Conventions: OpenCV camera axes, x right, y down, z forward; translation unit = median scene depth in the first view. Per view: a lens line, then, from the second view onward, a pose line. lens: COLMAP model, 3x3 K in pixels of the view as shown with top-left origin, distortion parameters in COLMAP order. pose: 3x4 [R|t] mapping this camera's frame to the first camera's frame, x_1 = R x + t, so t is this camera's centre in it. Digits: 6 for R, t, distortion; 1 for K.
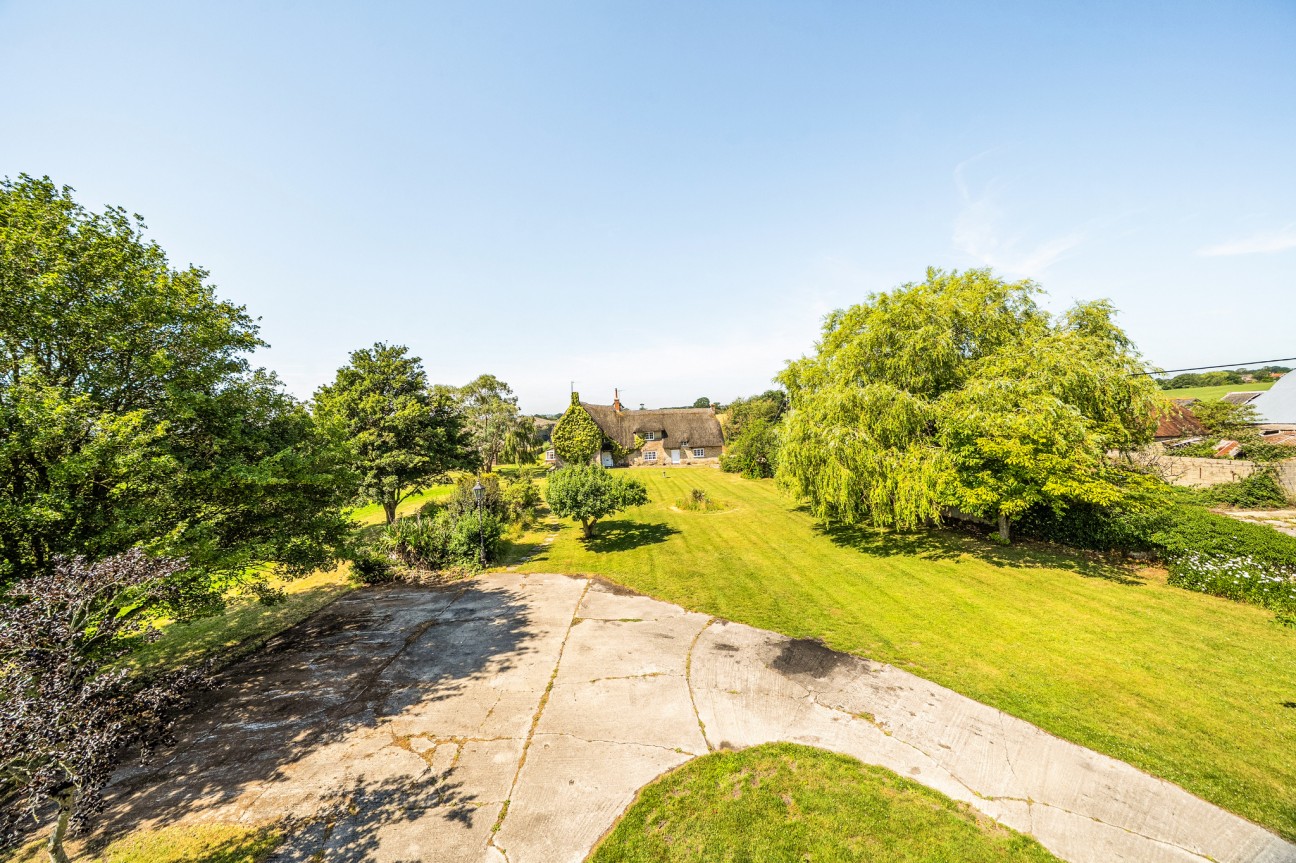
lens RADIAL K [[435.3, 0, 654.5], [0, 435.3, 430.9], [0, 0, 1]] dist [-0.000158, 0.000077]
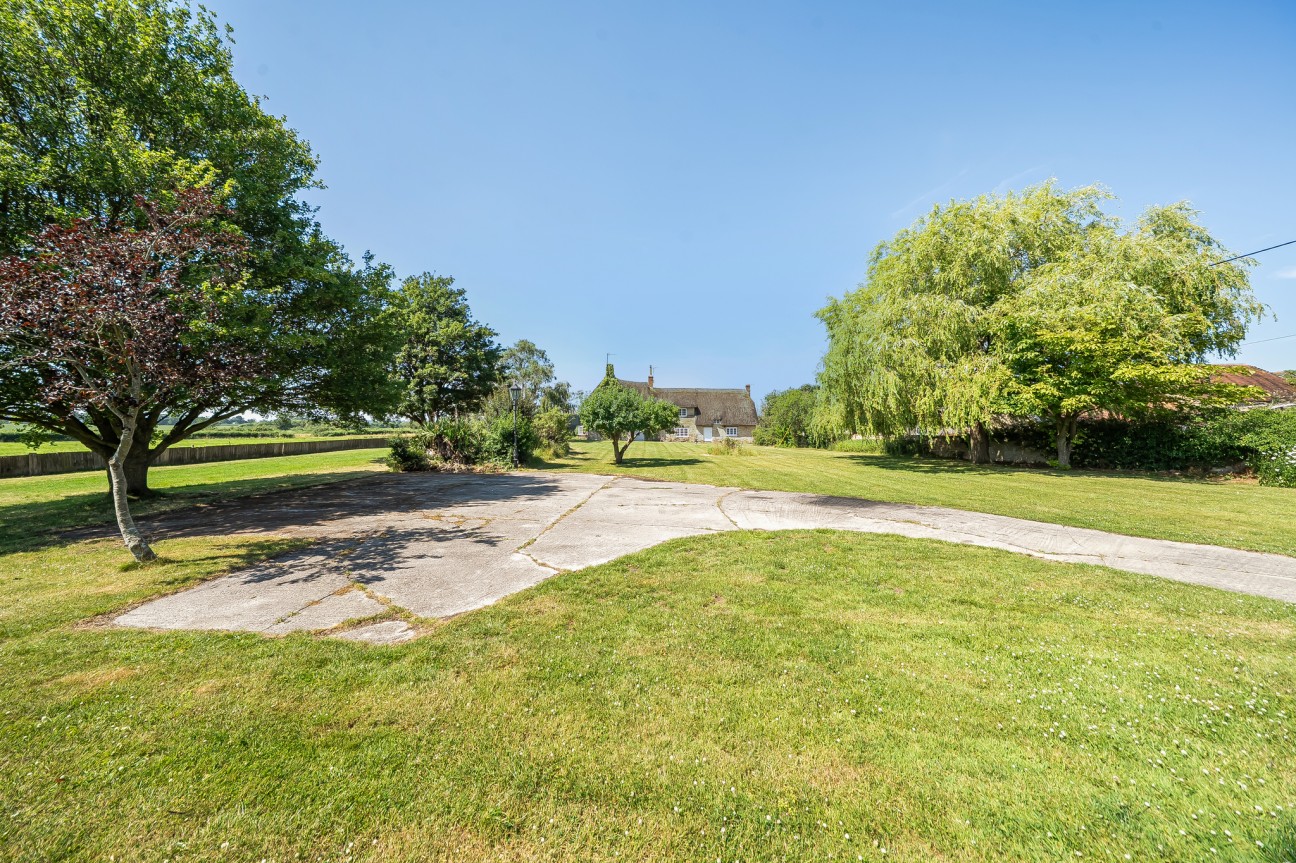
lens RADIAL K [[436.2, 0, 656.1], [0, 436.2, 428.9], [0, 0, 1]] dist [0.000223, 0.000042]
pose [[0.996776, 0.040679, -0.069159, -0.001505], [-0.042731, 0.998681, -0.028453, 0.229899], [0.067910, 0.031317, 0.997200, 0.010812]]
